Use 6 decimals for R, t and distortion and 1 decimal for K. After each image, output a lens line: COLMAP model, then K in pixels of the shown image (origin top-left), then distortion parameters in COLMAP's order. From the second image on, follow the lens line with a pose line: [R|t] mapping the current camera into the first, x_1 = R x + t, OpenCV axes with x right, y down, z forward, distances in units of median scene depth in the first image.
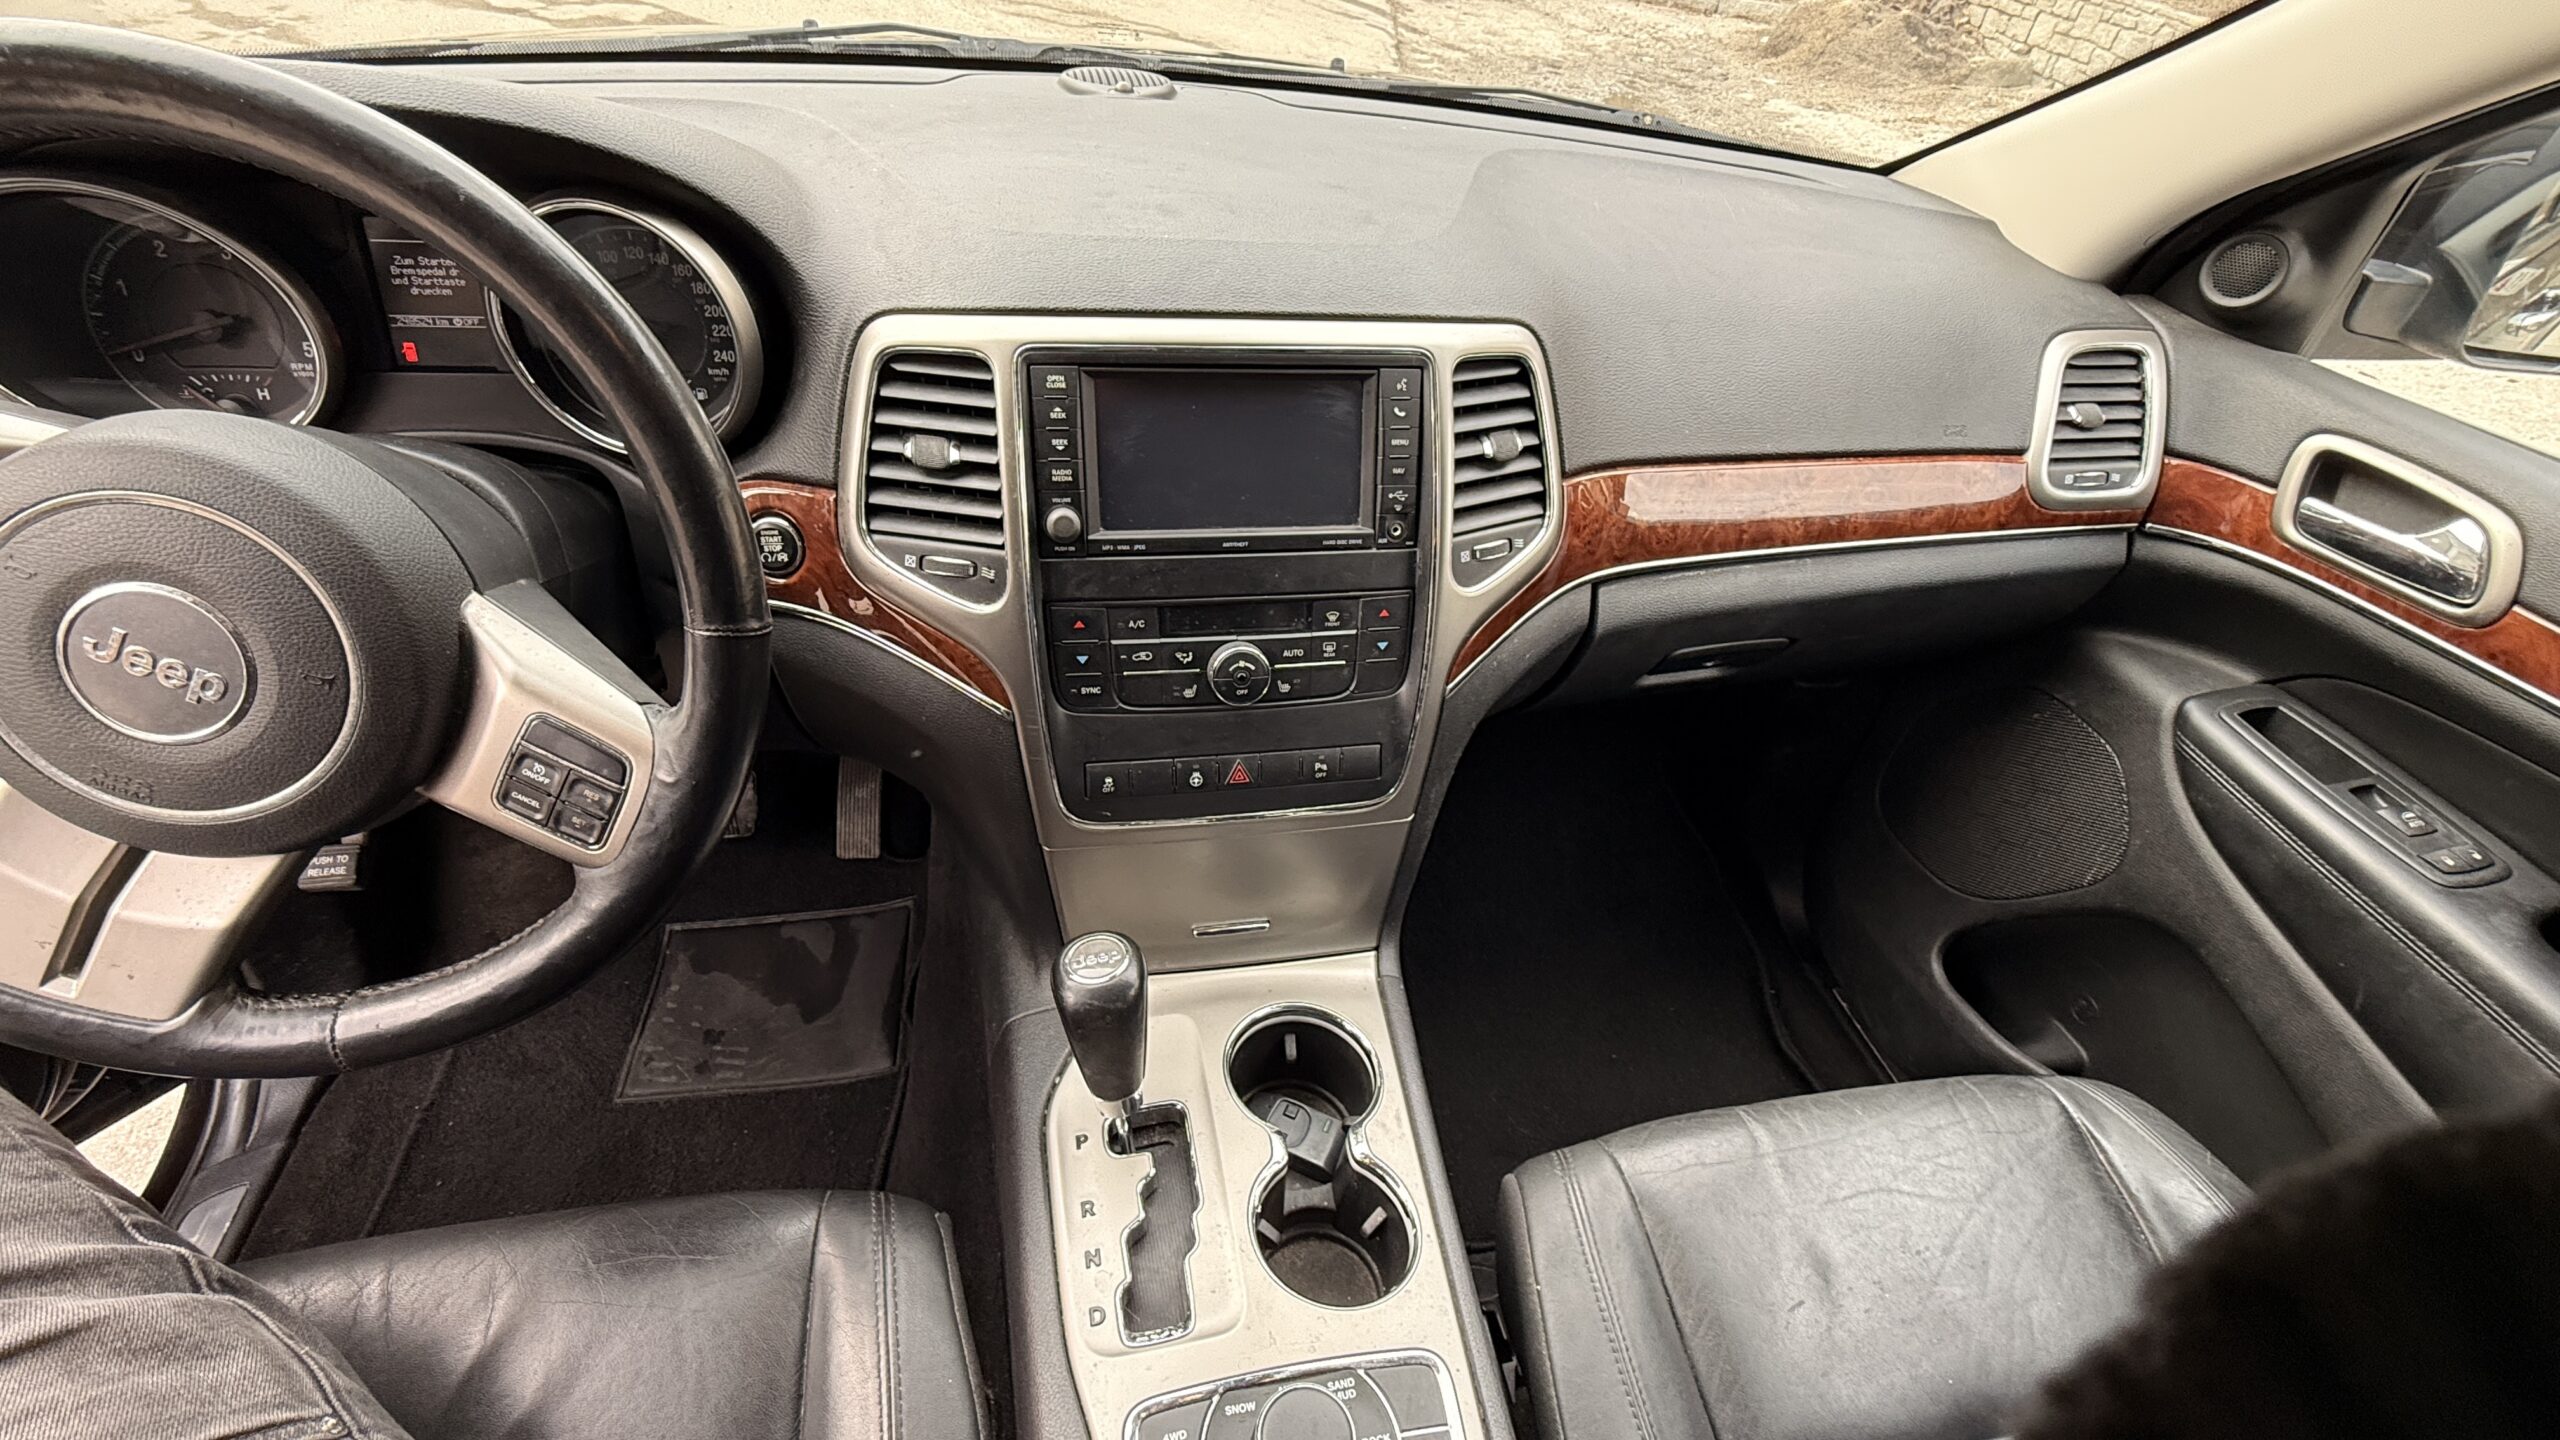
lens RADIAL K [[1118.9, 0, 1287.0], [0, 1118.9, 722.3], [0, 0, 1]] dist [-0.011233, 0.002622]
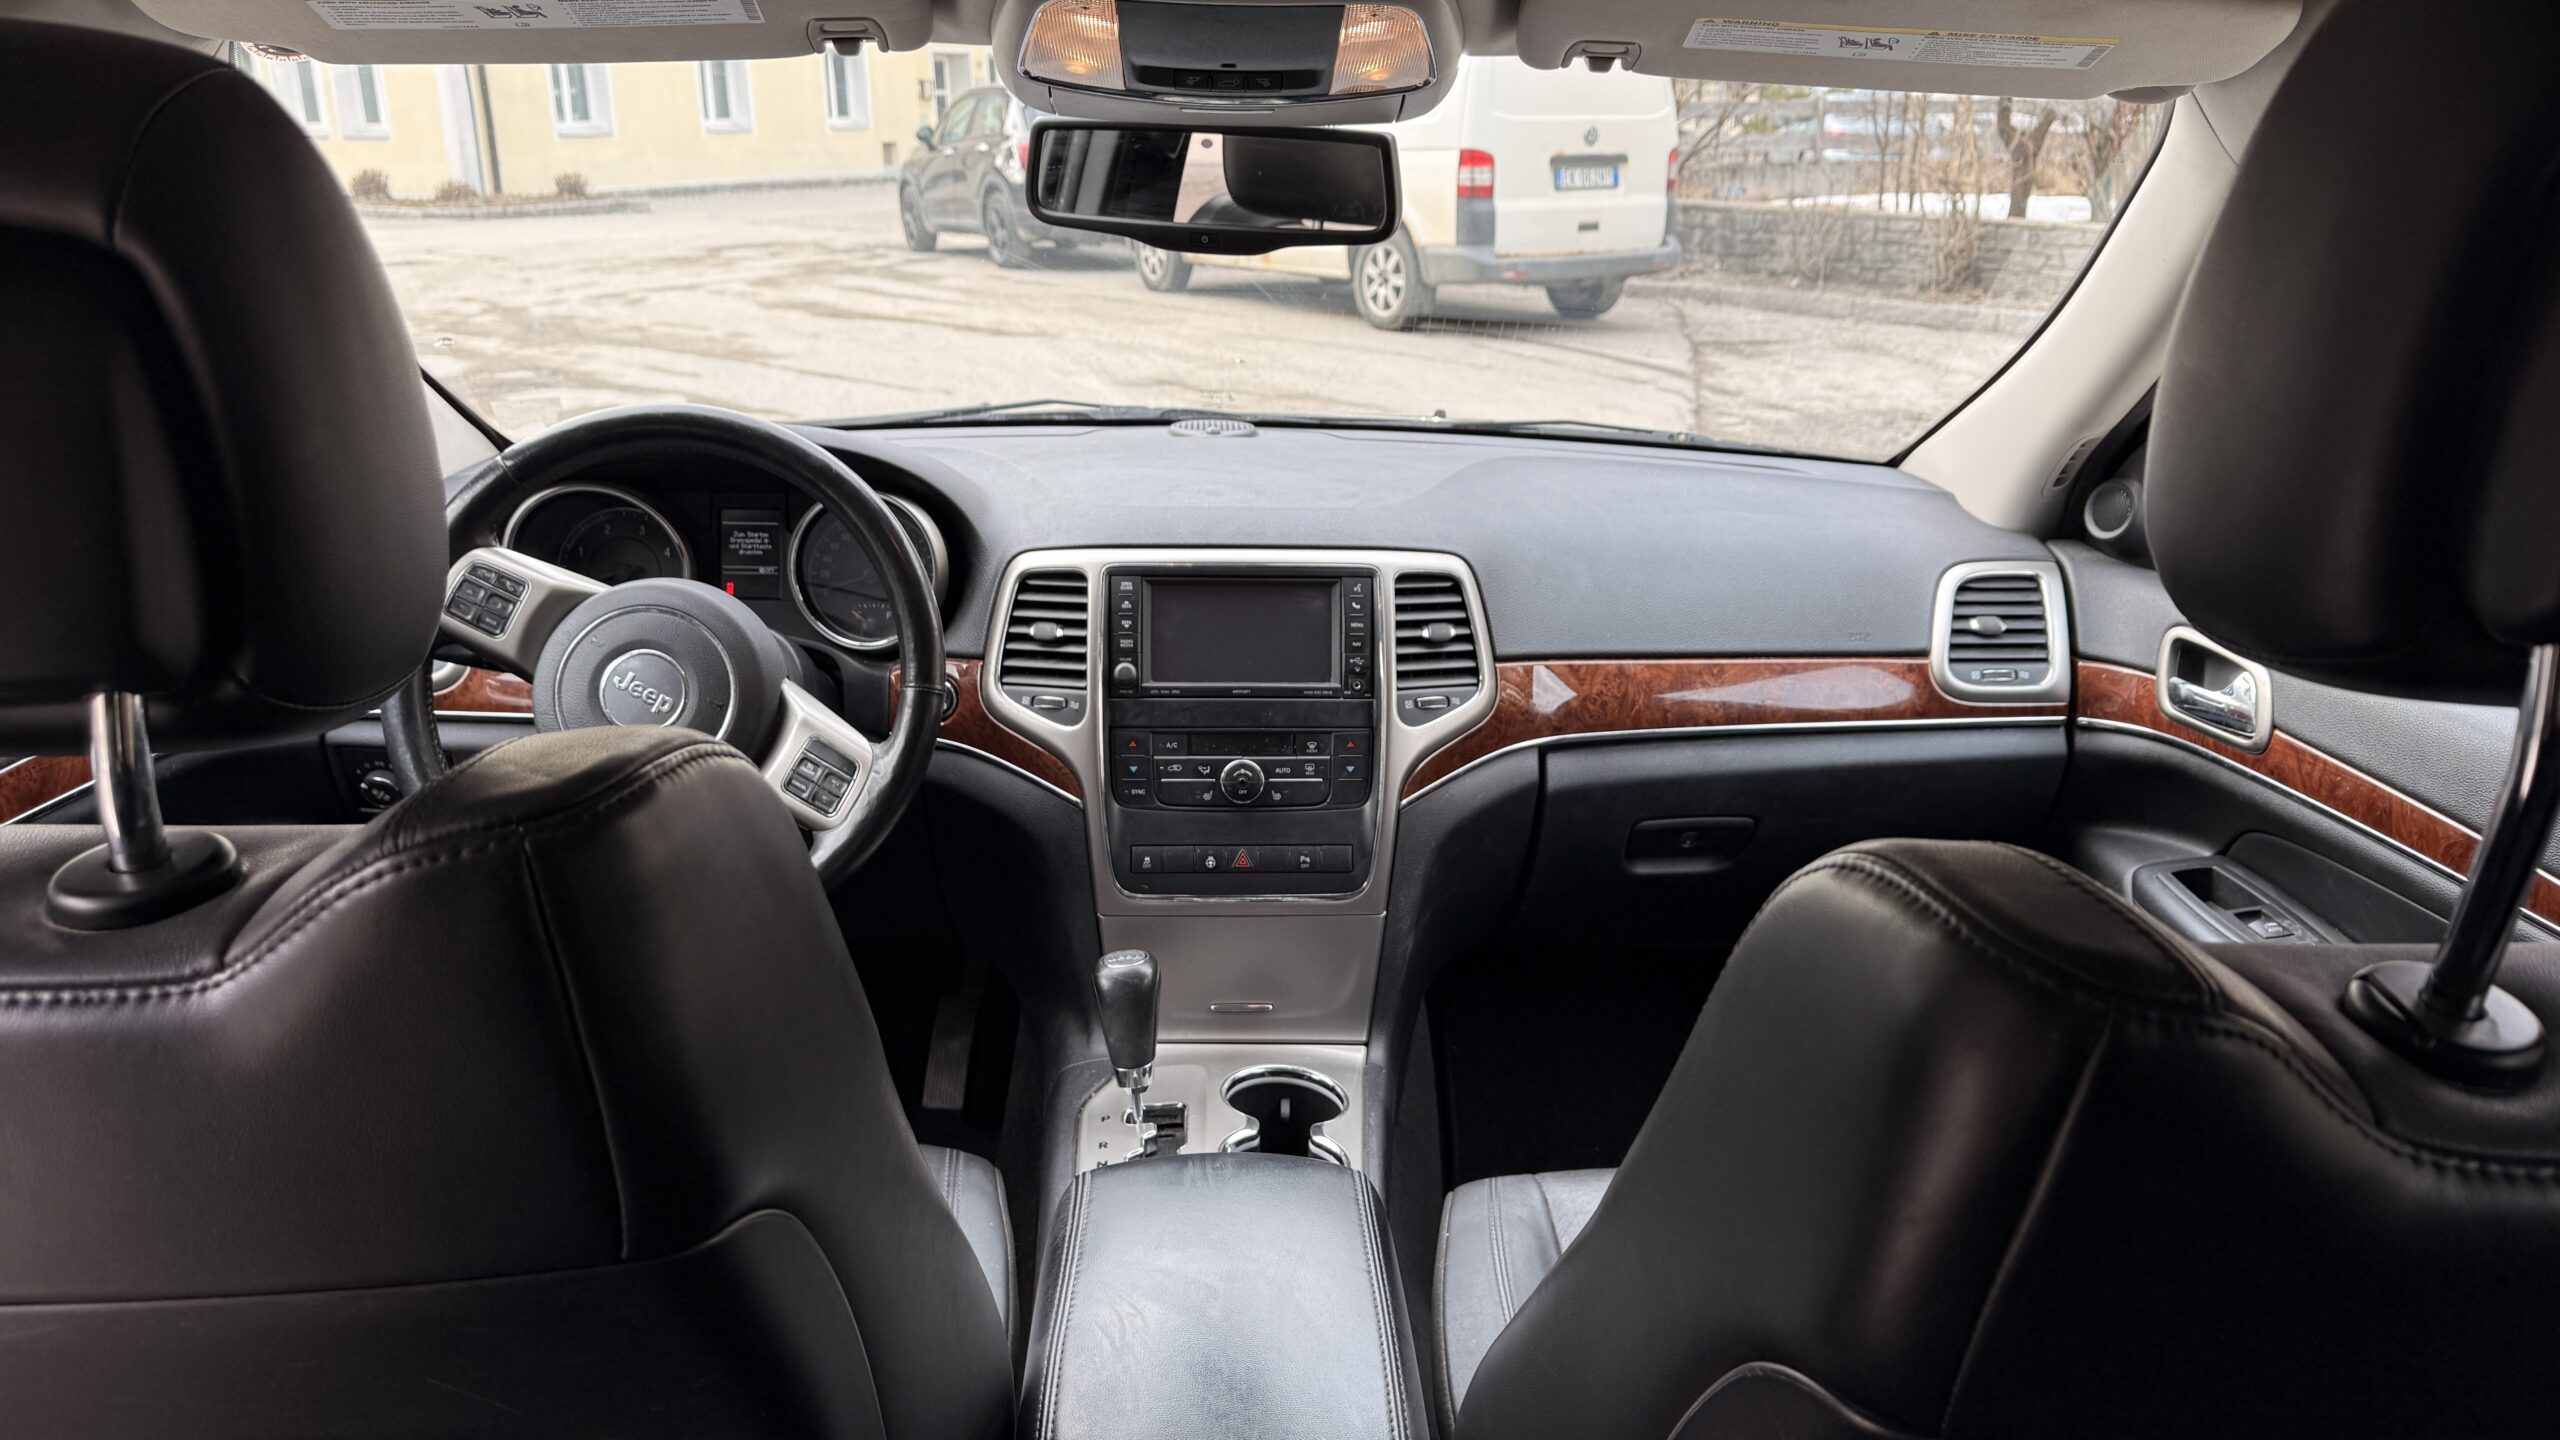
lens RADIAL K [[1823.0, 0, 1280.8], [0, 1823.0, 735.5], [0, 0, 1]] dist [0.037300, -0.034510]
pose [[0.983277, -0.020639, -0.180944, 0.400019], [-0.048069, 0.928910, -0.367173, 0.705228], [0.175659, 0.369730, 0.912383, -1.049474]]
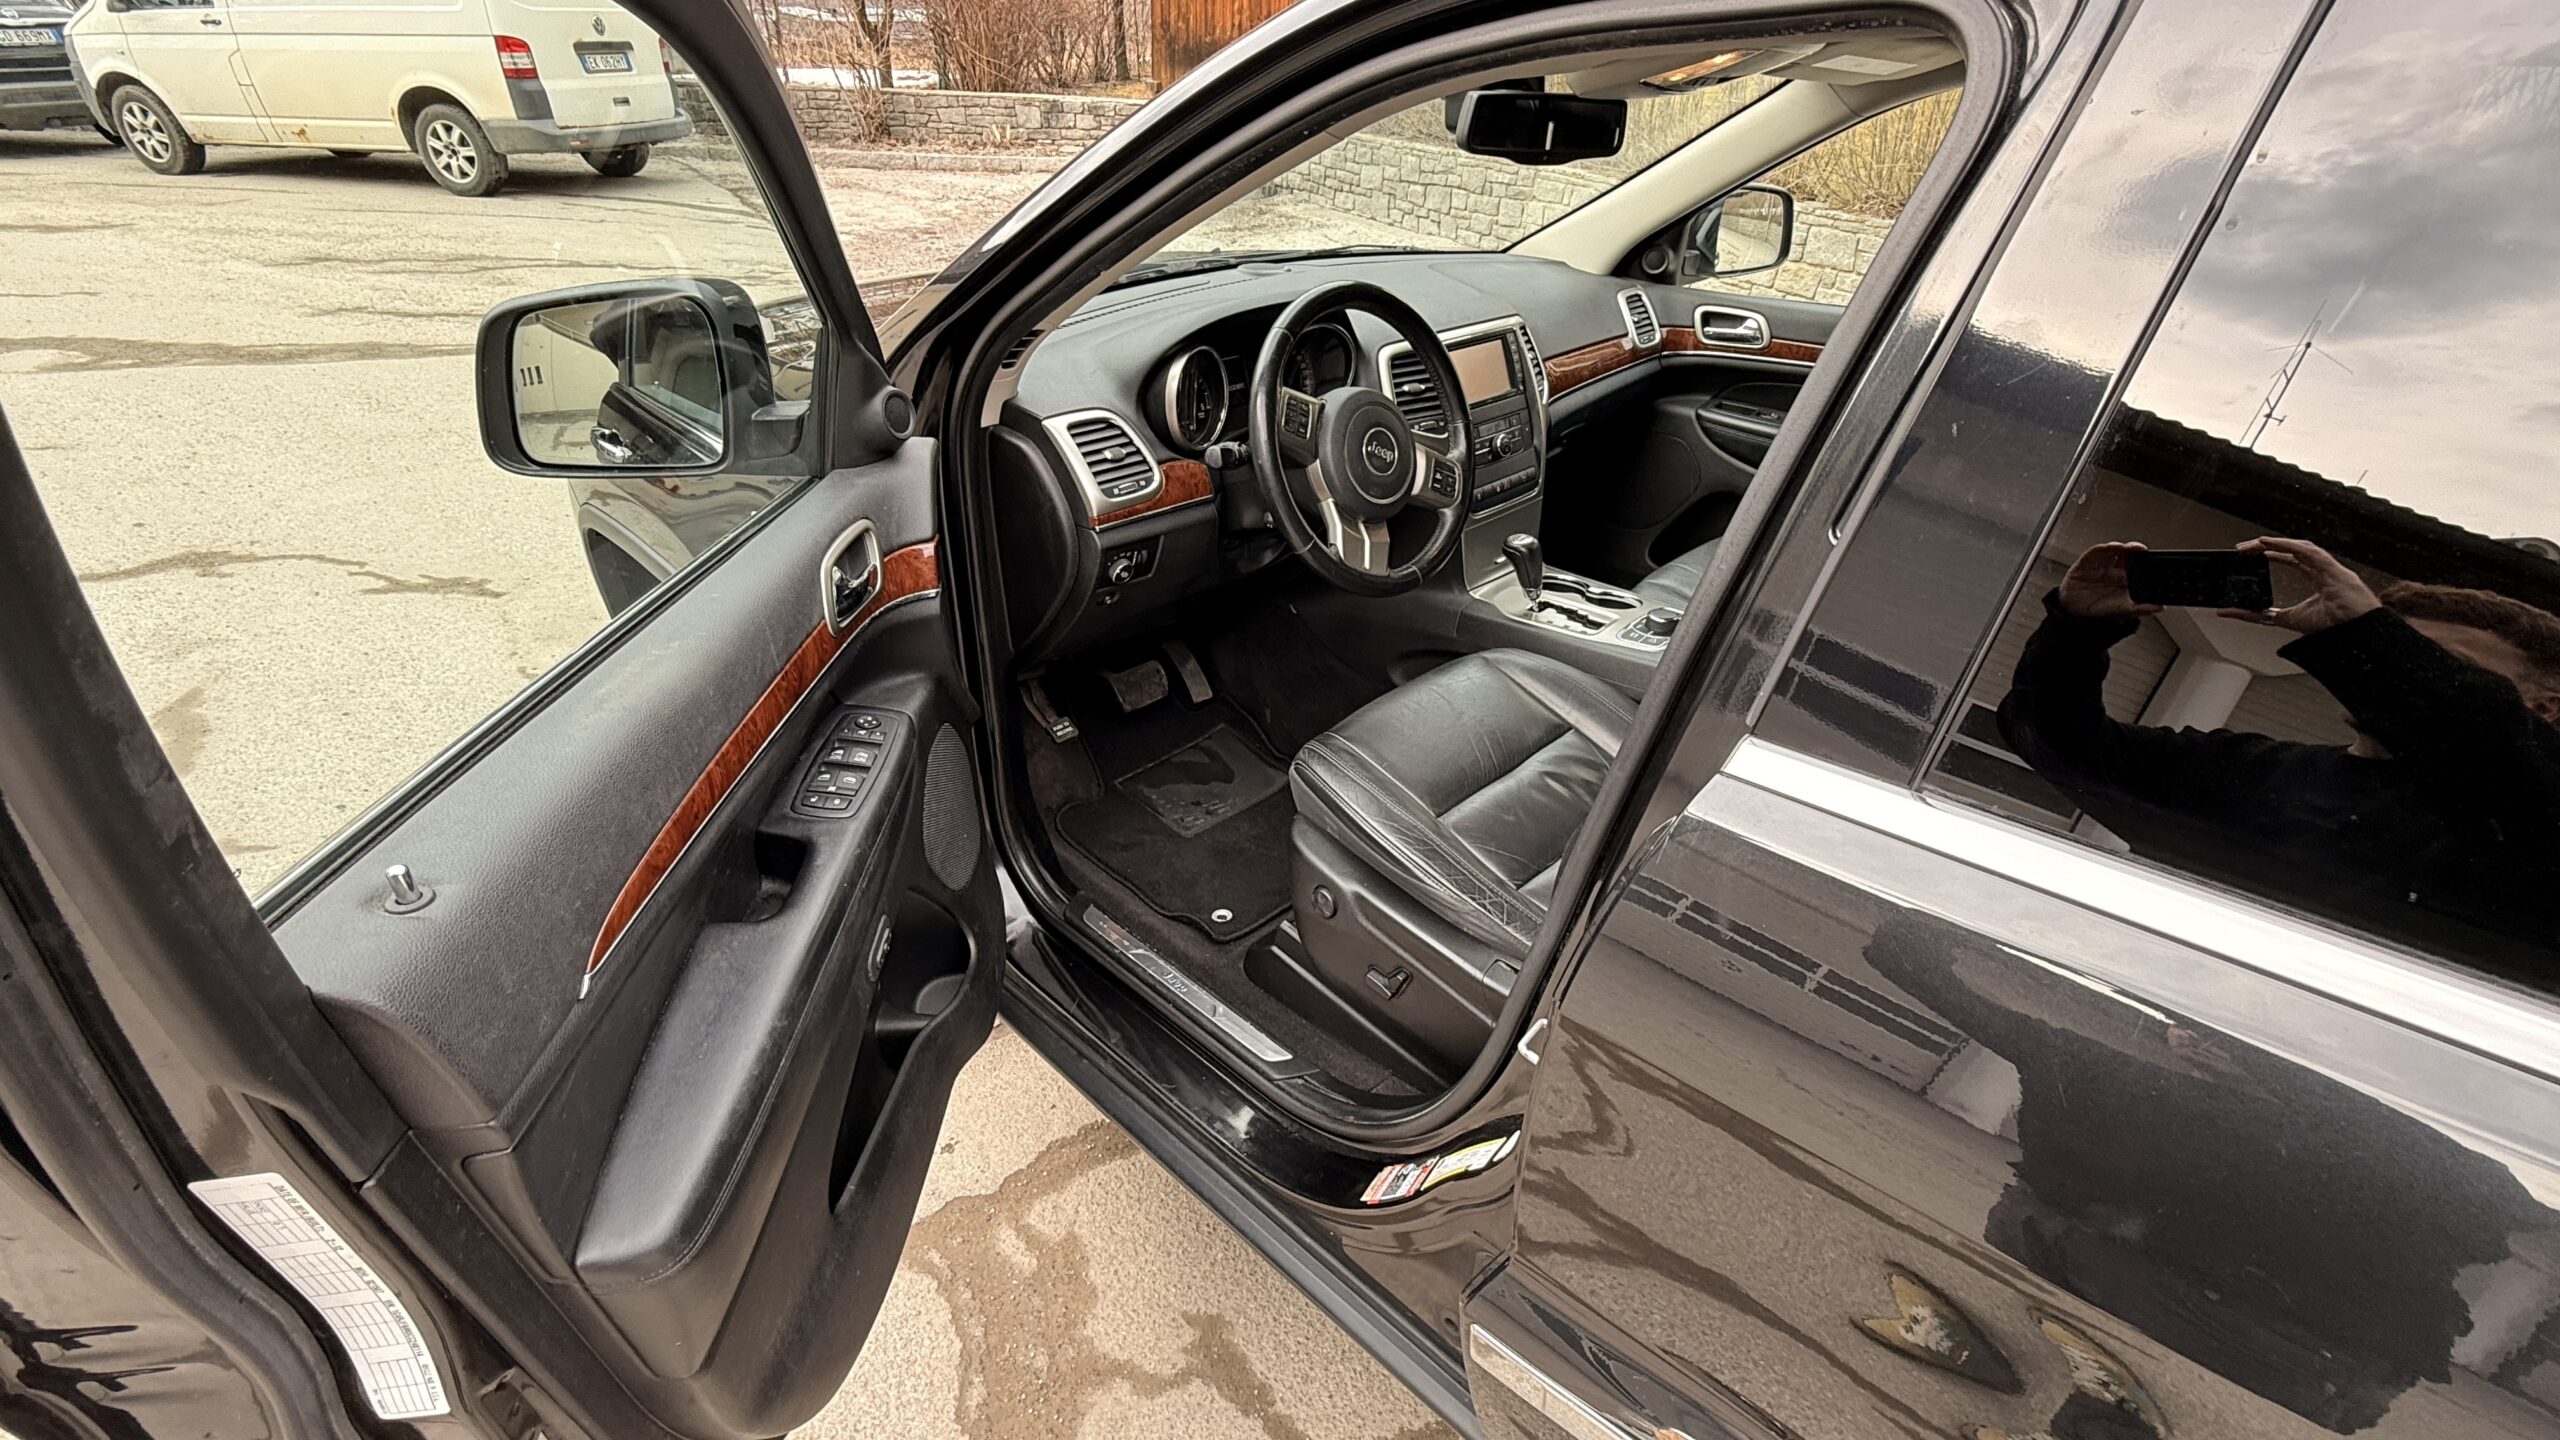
lens RADIAL K [[1118.9, 0, 1281.2], [0, 1118.9, 732.8], [0, 0, 1]] dist [-0.011233, 0.002622]
pose [[0.819890, -0.351966, 0.451553, -1.978967], [0.394316, 0.918975, 0.000336, 0.392079], [-0.415084, 0.177779, 0.892244, -1.130352]]
